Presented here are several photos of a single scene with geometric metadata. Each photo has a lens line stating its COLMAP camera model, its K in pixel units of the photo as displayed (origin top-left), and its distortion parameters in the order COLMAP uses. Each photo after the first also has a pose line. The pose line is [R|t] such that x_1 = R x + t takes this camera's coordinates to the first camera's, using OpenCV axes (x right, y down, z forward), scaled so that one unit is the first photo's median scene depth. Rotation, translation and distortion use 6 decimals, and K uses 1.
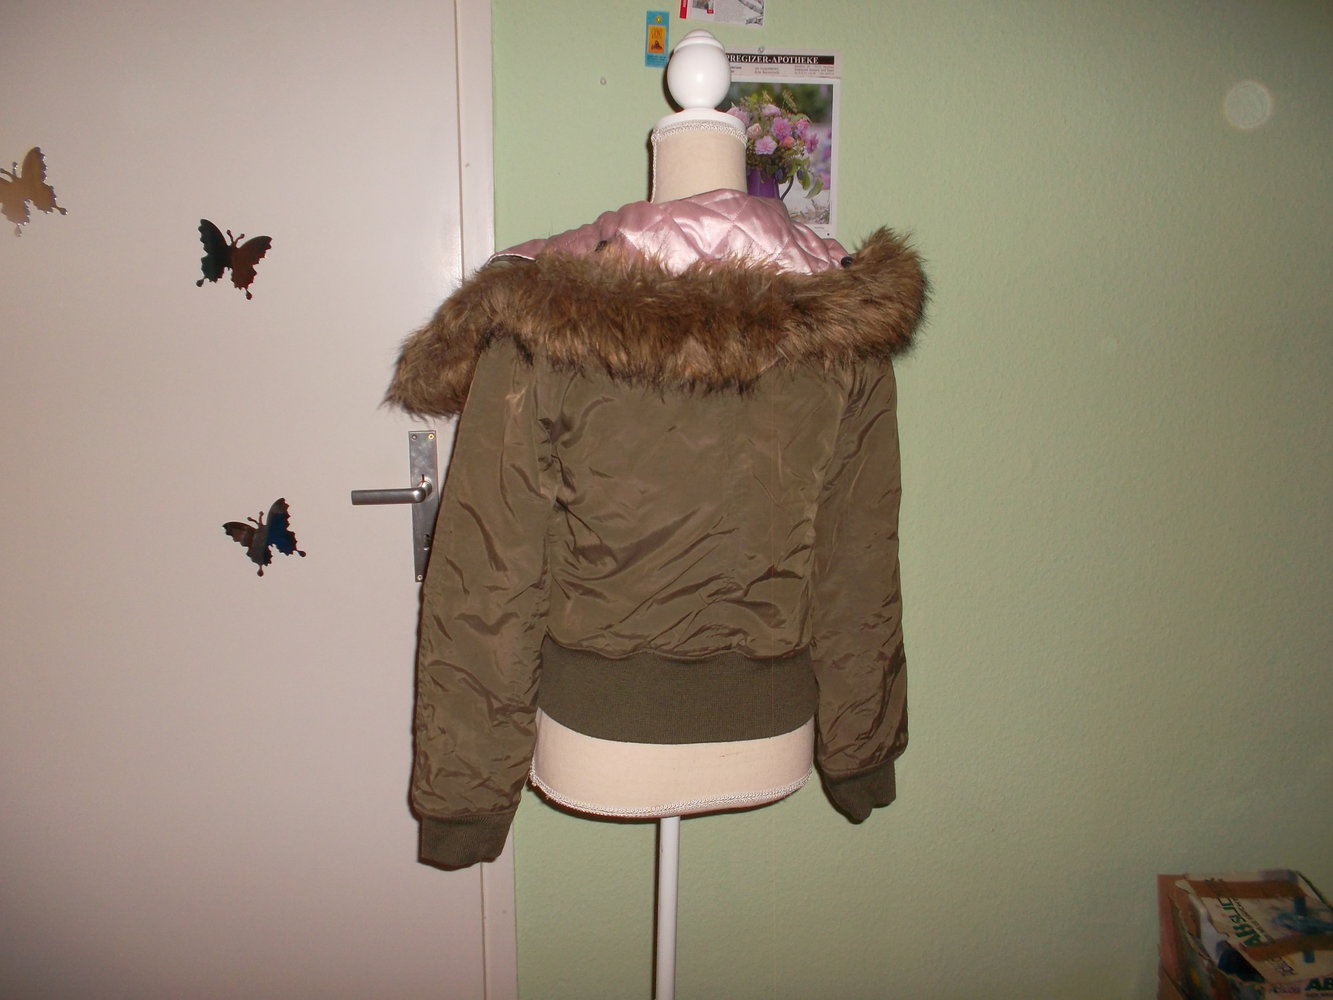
lens RADIAL K [[1154.6, 0, 677.7], [0, 1154.6, 487.8], [0, 0, 1]] dist [0.029110, -0.030381]
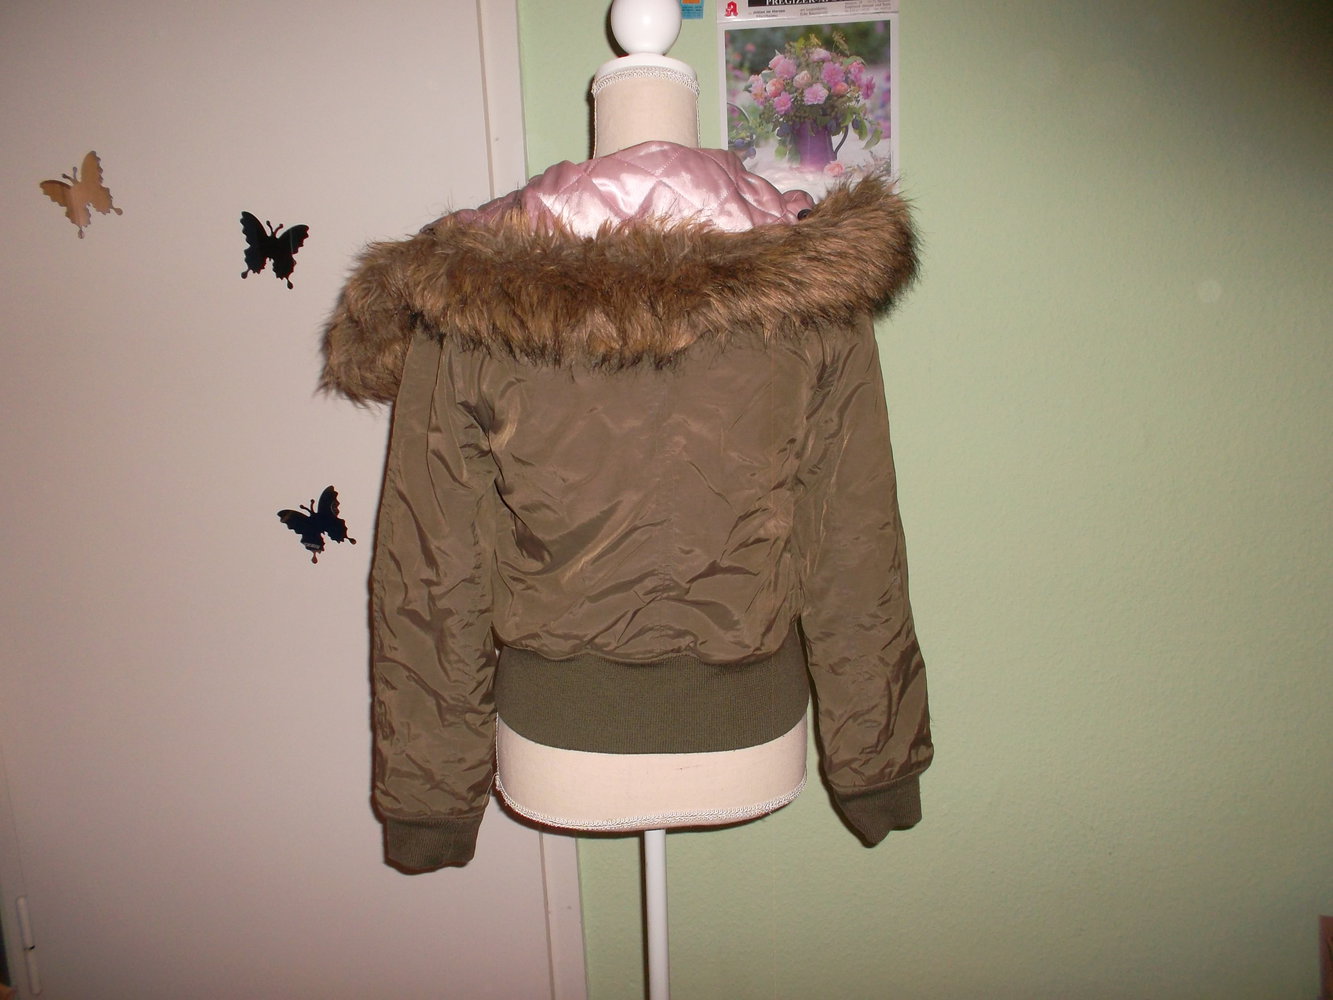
lens RADIAL K [[1154.6, 0, 679.8], [0, 1154.6, 487.3], [0, 0, 1]] dist [0.029110, -0.030381]
pose [[0.977283, -0.007744, -0.211798, 0.173599], [0.011595, 0.999789, 0.016947, -0.003543], [0.211622, -0.019018, 0.977167, 0.086281]]
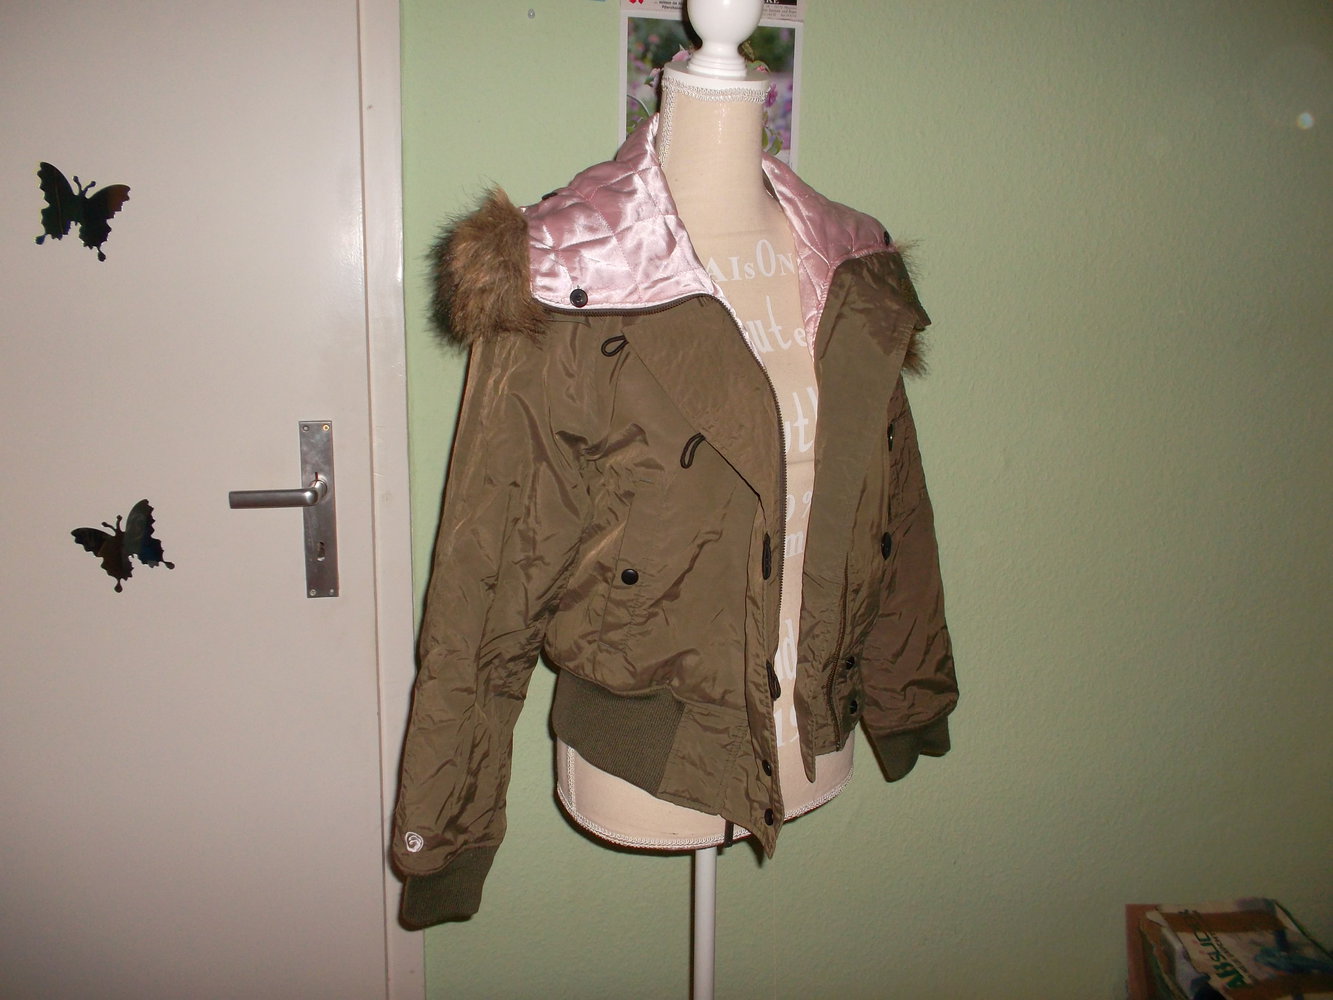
lens RADIAL K [[1154.6, 0, 673.8], [0, 1154.6, 492.3], [0, 0, 1]] dist [0.029110, -0.030381]
pose [[0.996995, 0.003642, 0.077385, -0.025361], [-0.004905, 0.999858, 0.016141, -0.012362], [-0.077315, -0.016473, 0.996871, 0.137285]]
